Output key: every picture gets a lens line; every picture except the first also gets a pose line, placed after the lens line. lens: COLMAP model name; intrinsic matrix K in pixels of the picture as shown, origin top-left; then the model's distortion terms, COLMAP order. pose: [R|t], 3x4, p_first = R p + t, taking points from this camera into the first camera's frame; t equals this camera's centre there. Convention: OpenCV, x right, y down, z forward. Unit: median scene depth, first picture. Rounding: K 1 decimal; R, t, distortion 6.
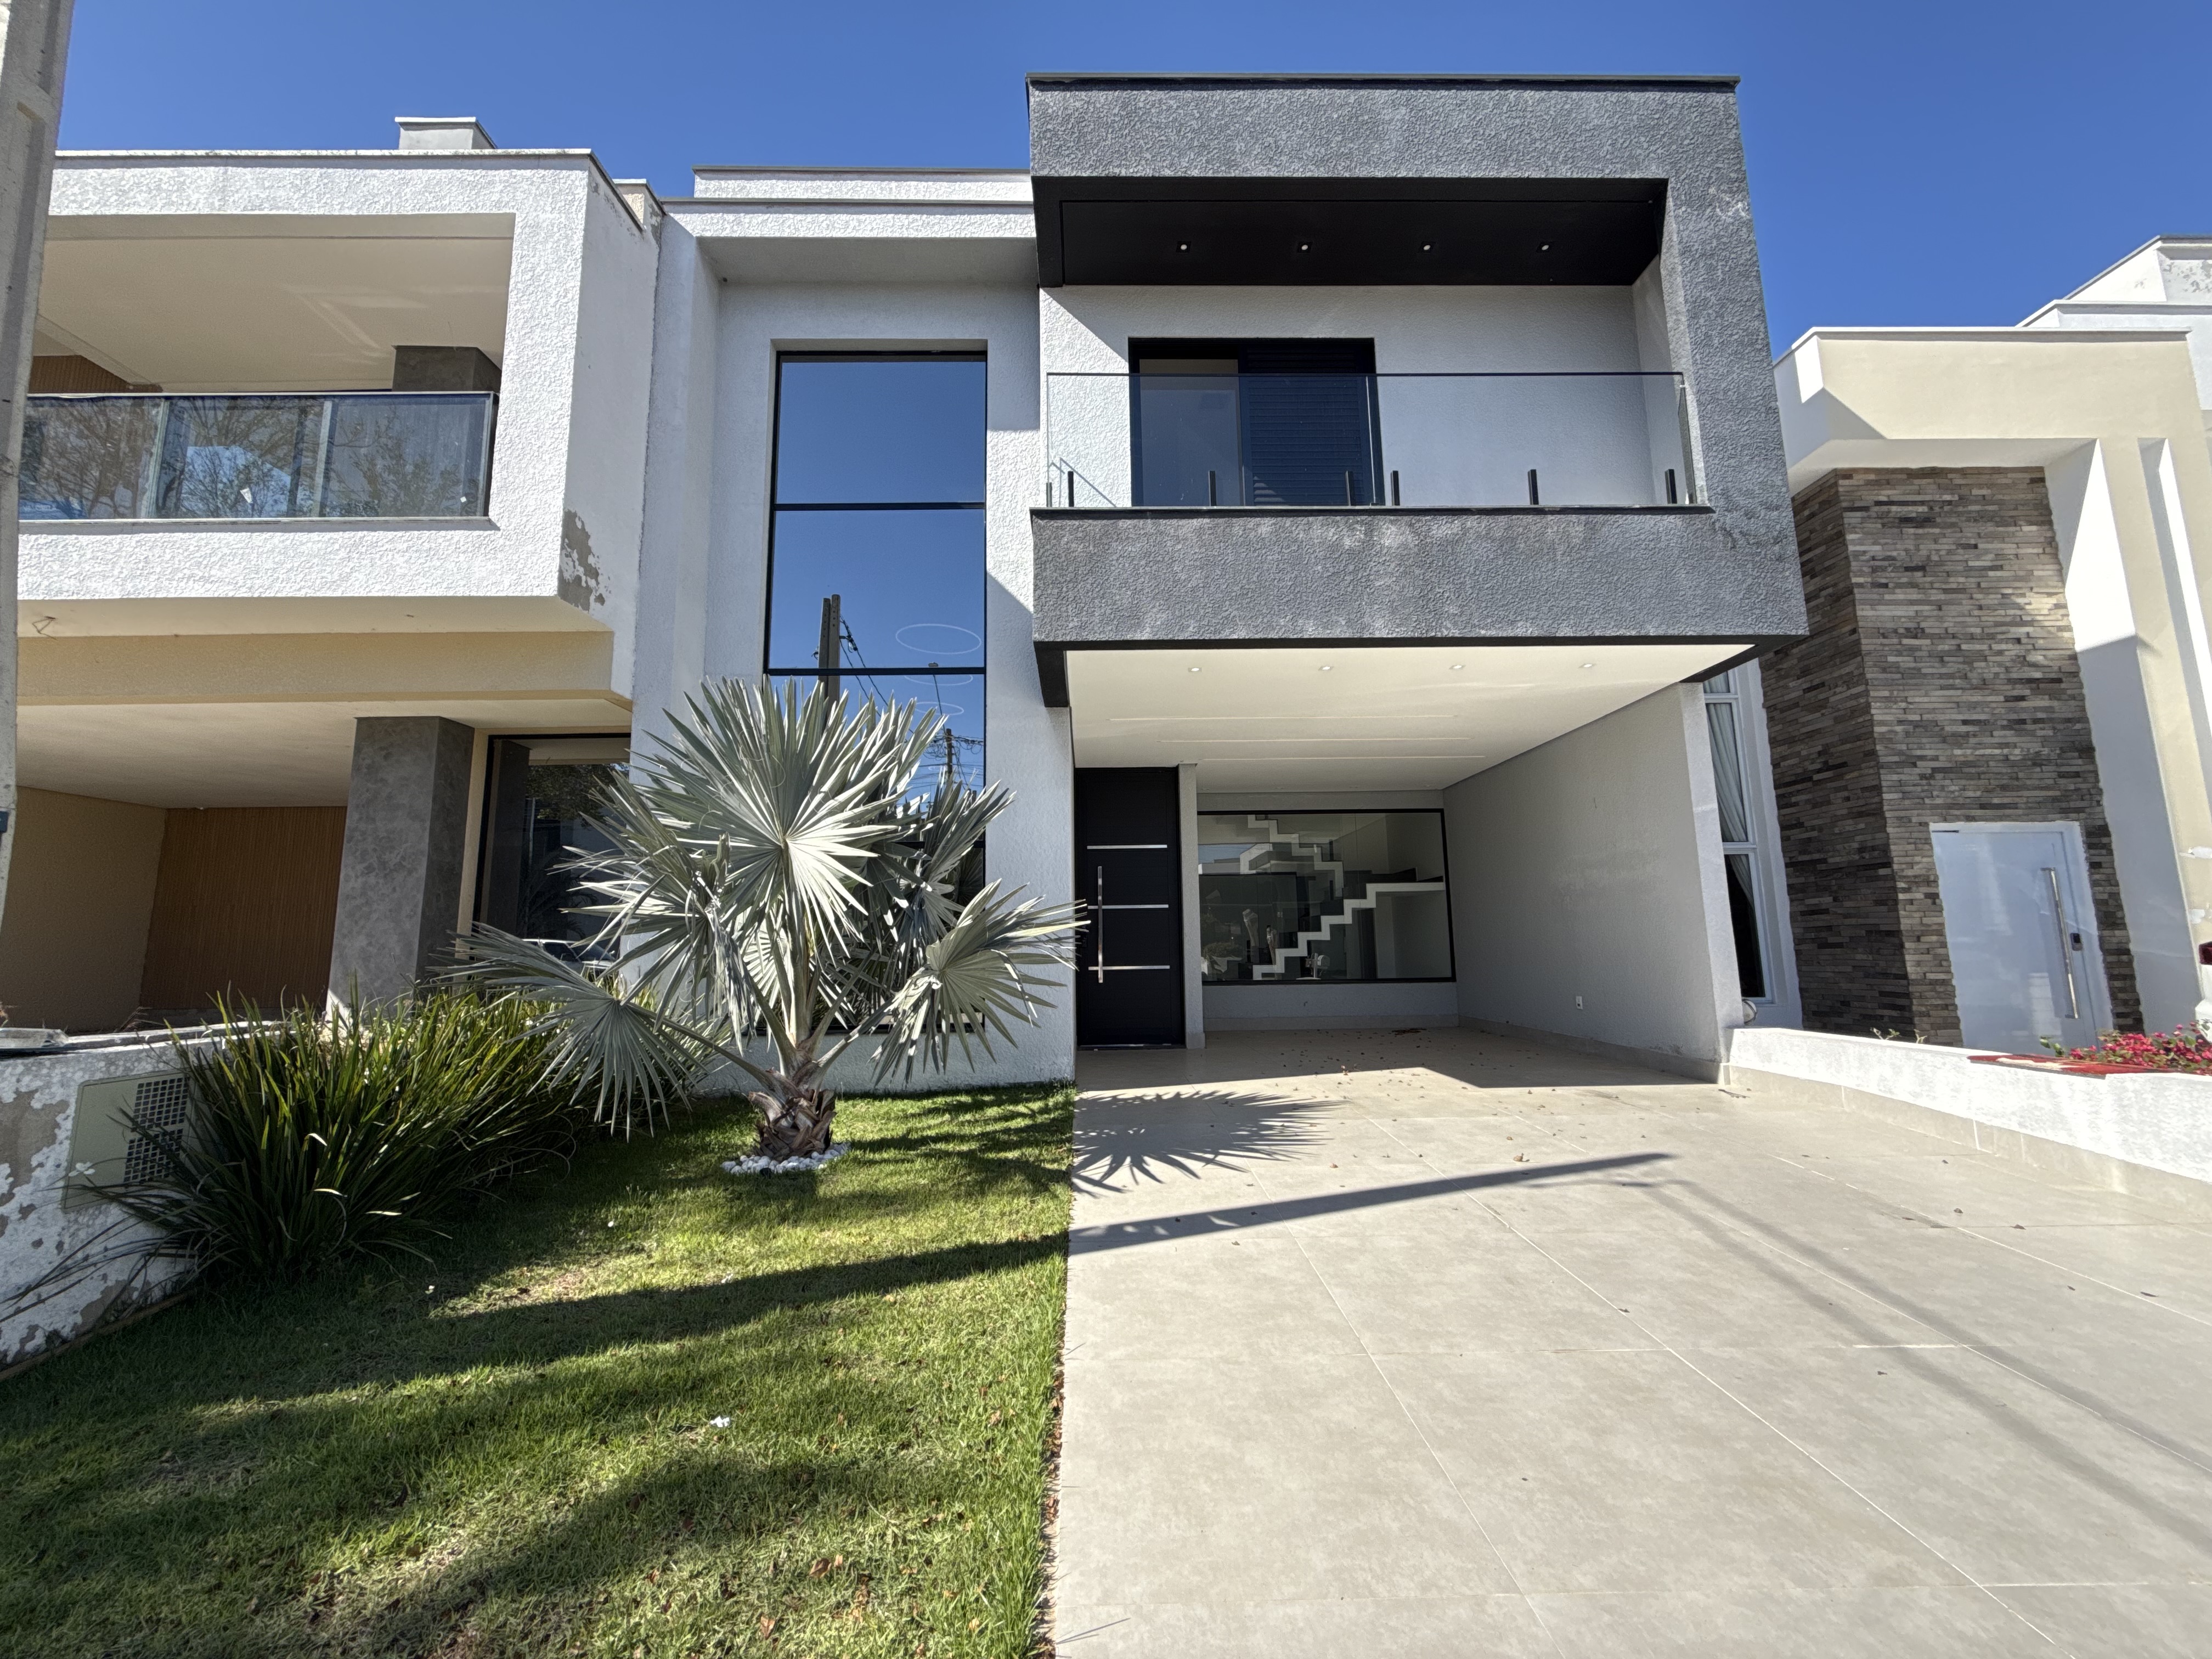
lens RADIAL K [[876.2, 0, 1098.8], [0, 876.2, 827.8], [0, 0, 1]] dist [-0.000175, 0.000235]
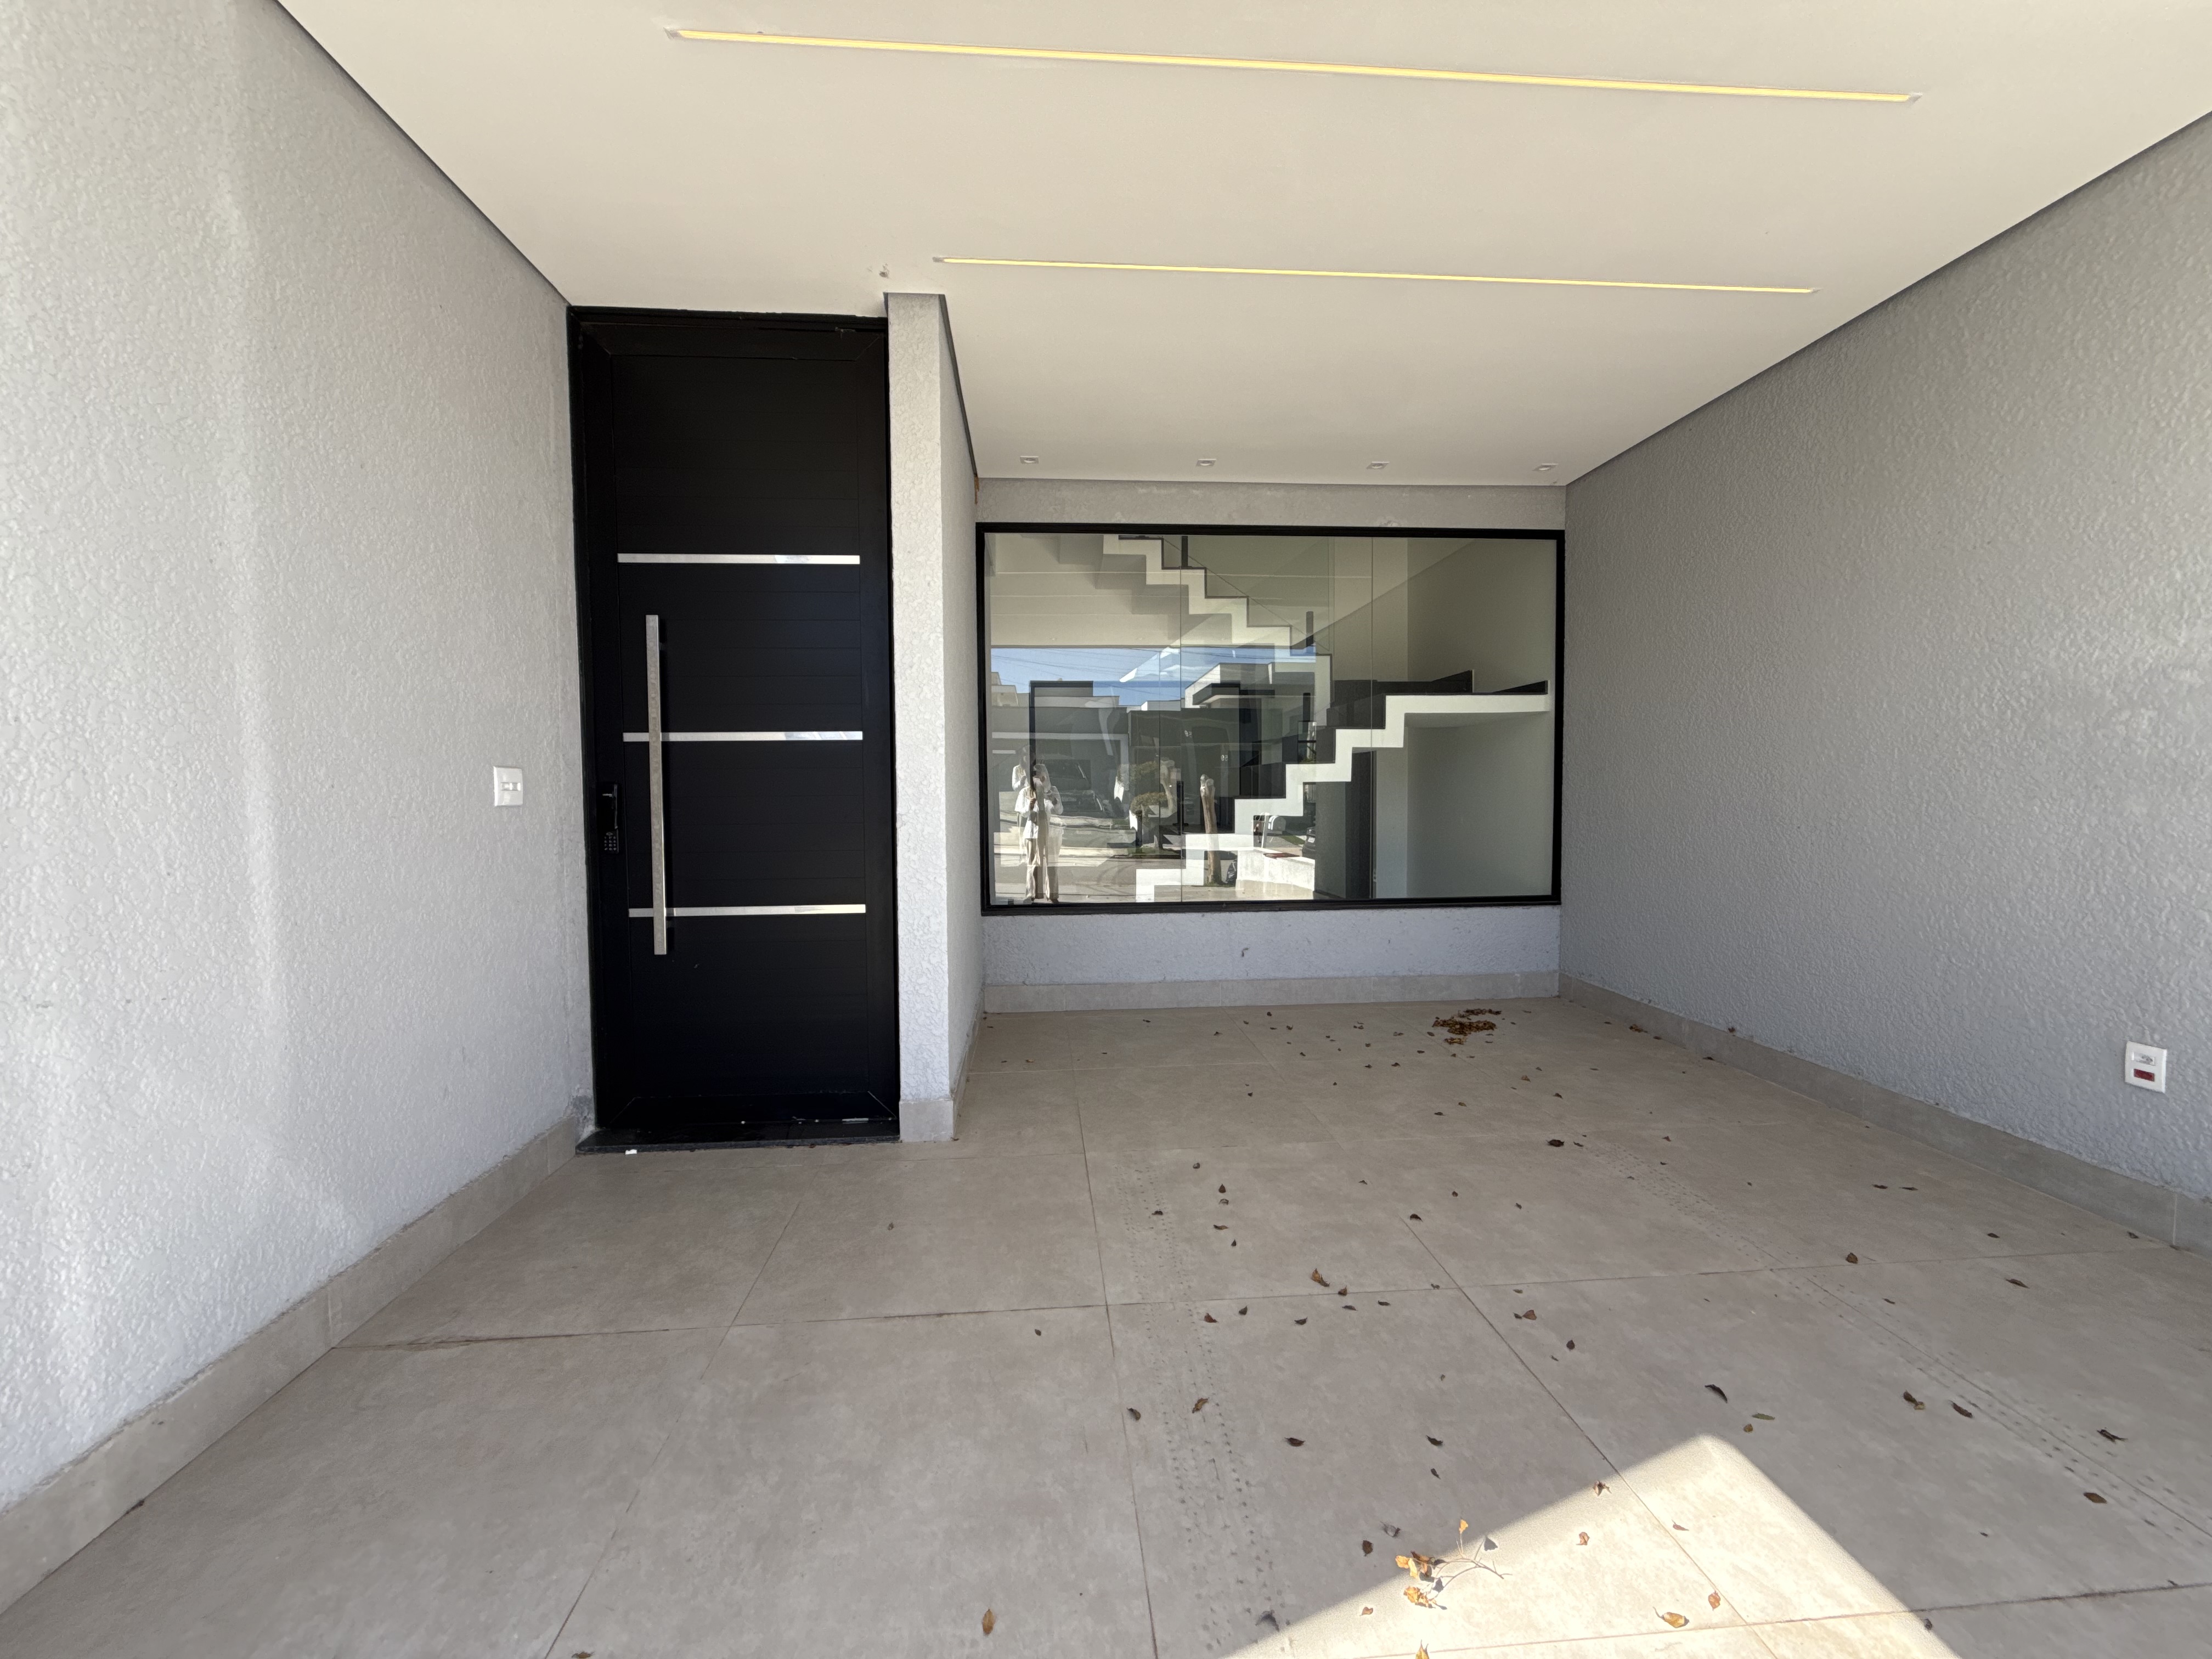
lens RADIAL K [[876.2, 0, 1098.8], [0, 876.2, 827.8], [0, 0, 1]] dist [-0.000175, 0.000235]
pose [[0.998473, 0.003460, 0.055134, 0.224350], [-0.013291, 0.983767, 0.178957, 0.090380], [-0.053620, -0.179417, 0.982311, 0.946961]]
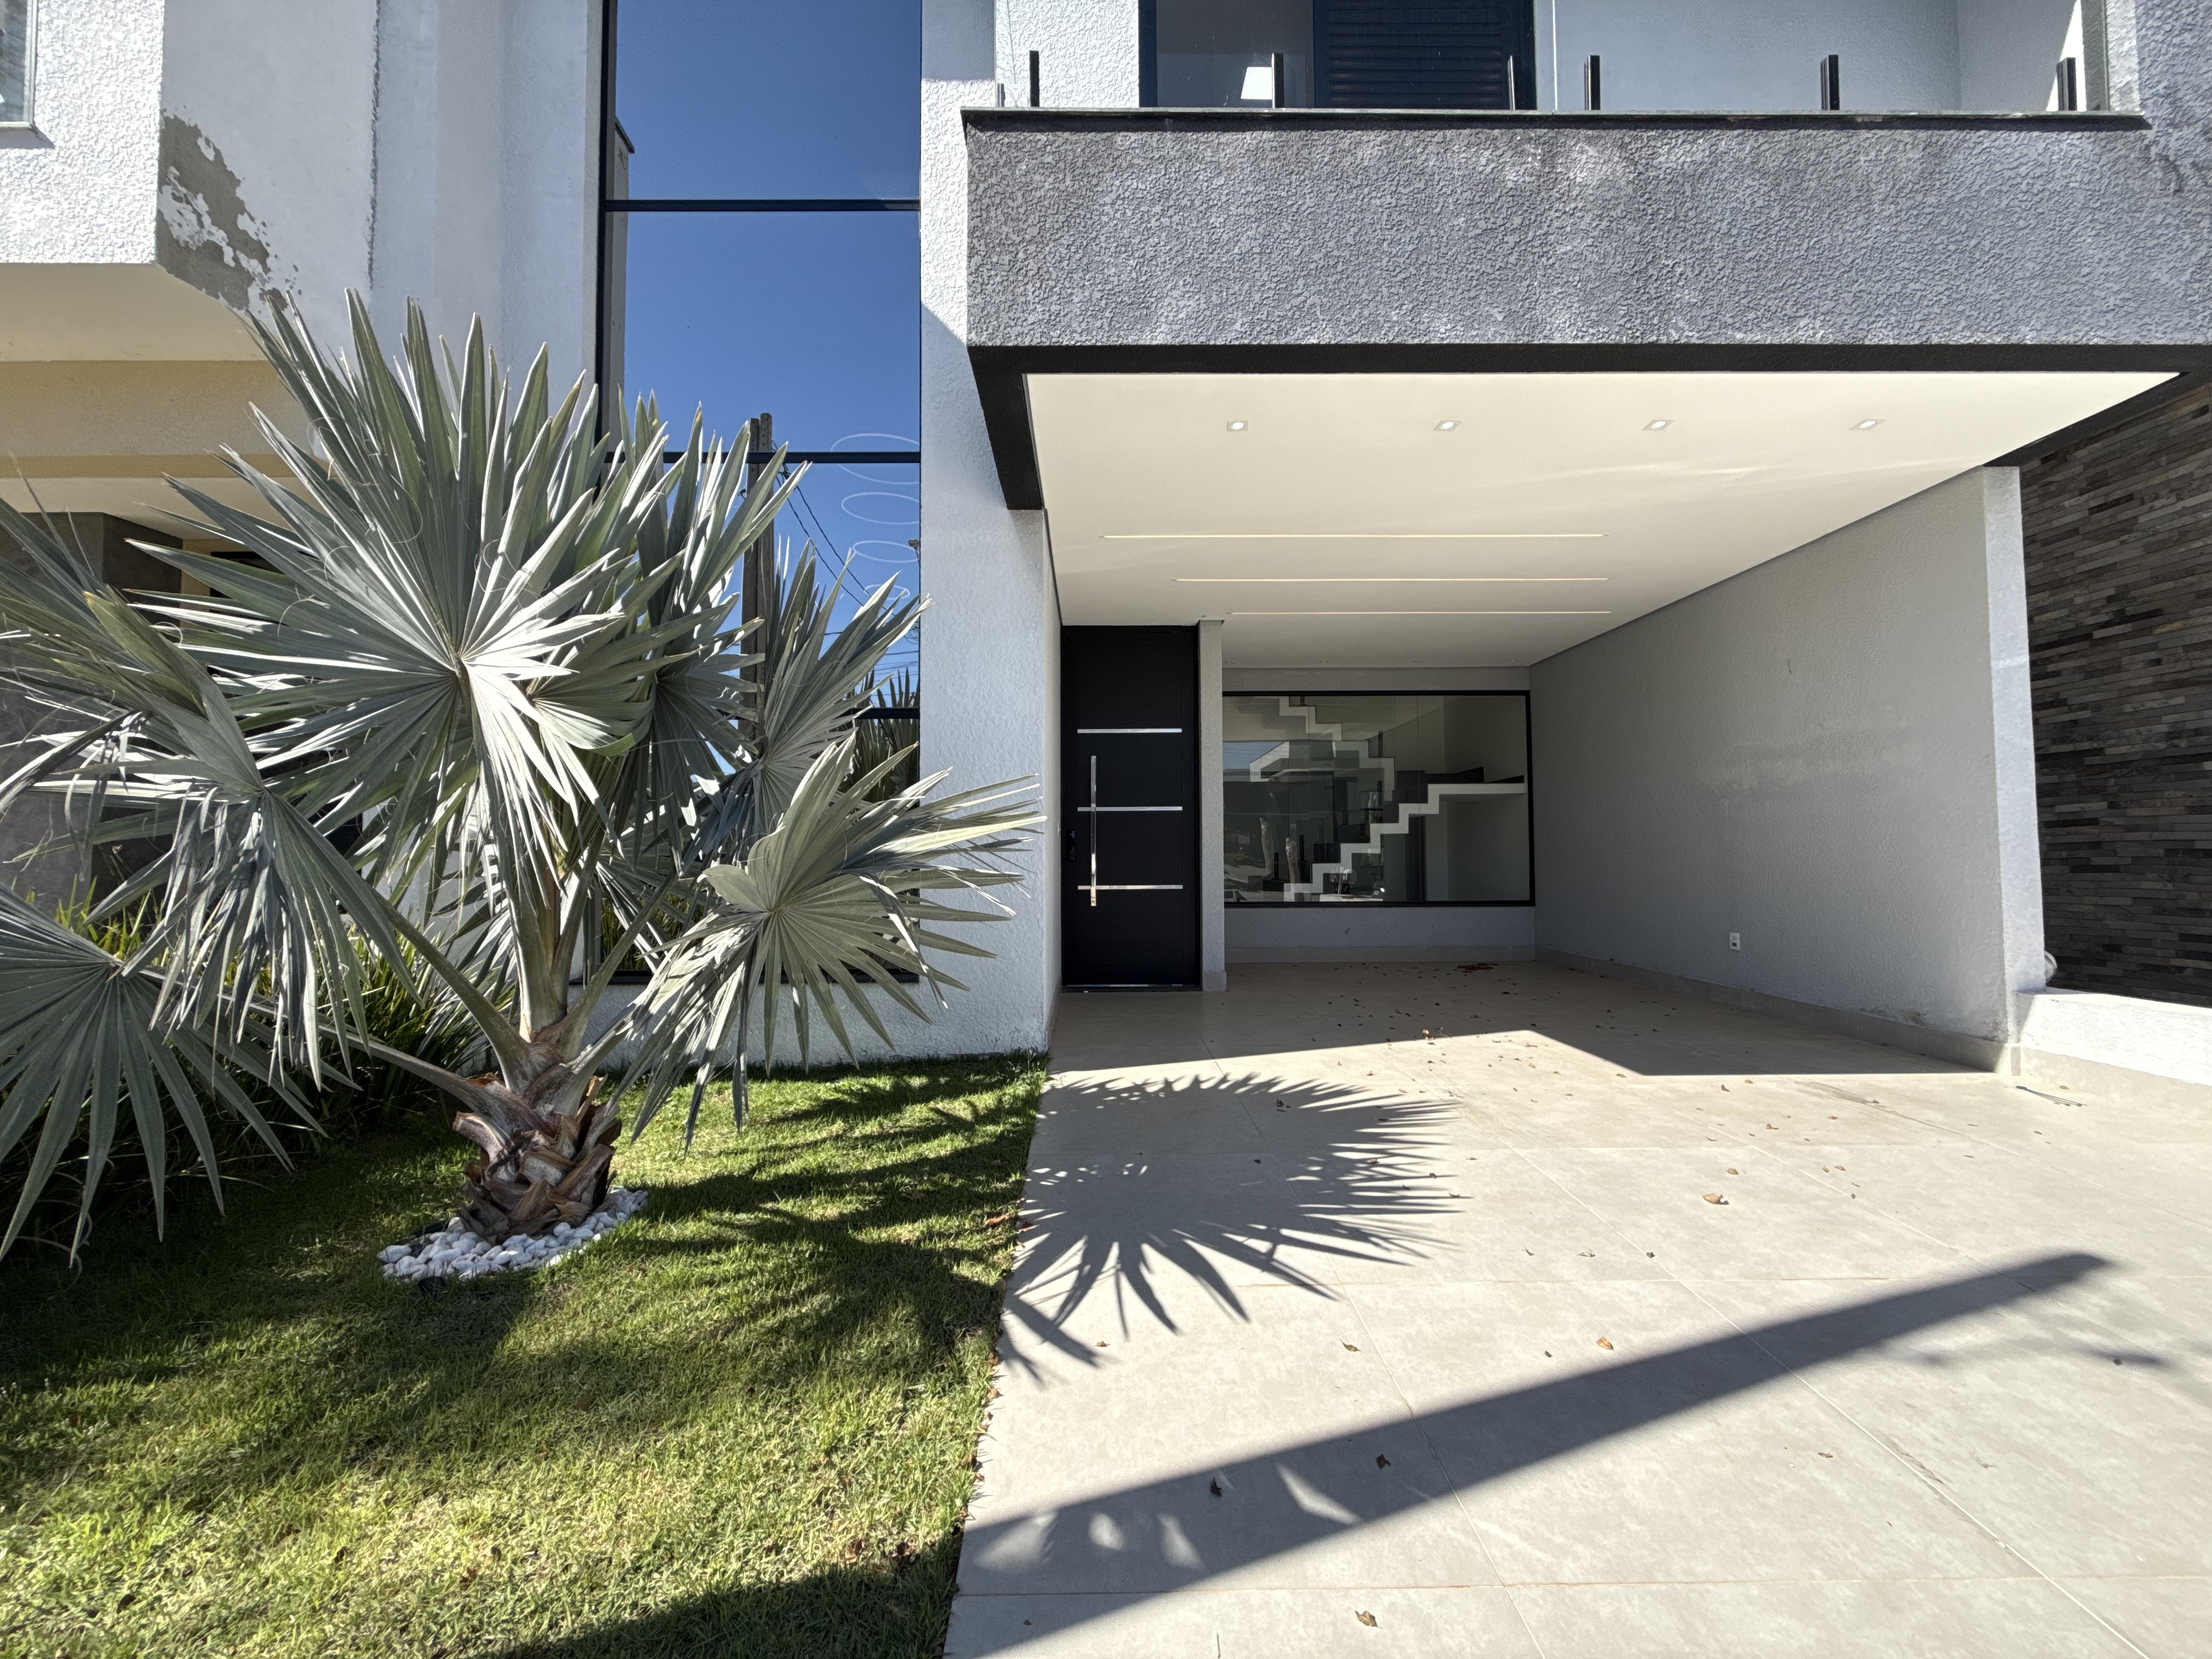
lens RADIAL K [[876.2, 0, 1098.8], [0, 876.2, 827.8], [0, 0, 1]] dist [-0.000175, 0.000235]
pose [[0.999926, 0.008869, -0.008375, 0.018331], [-0.007954, 0.994593, 0.103549, 0.039755], [0.009248, -0.103475, 0.994589, 0.339939]]
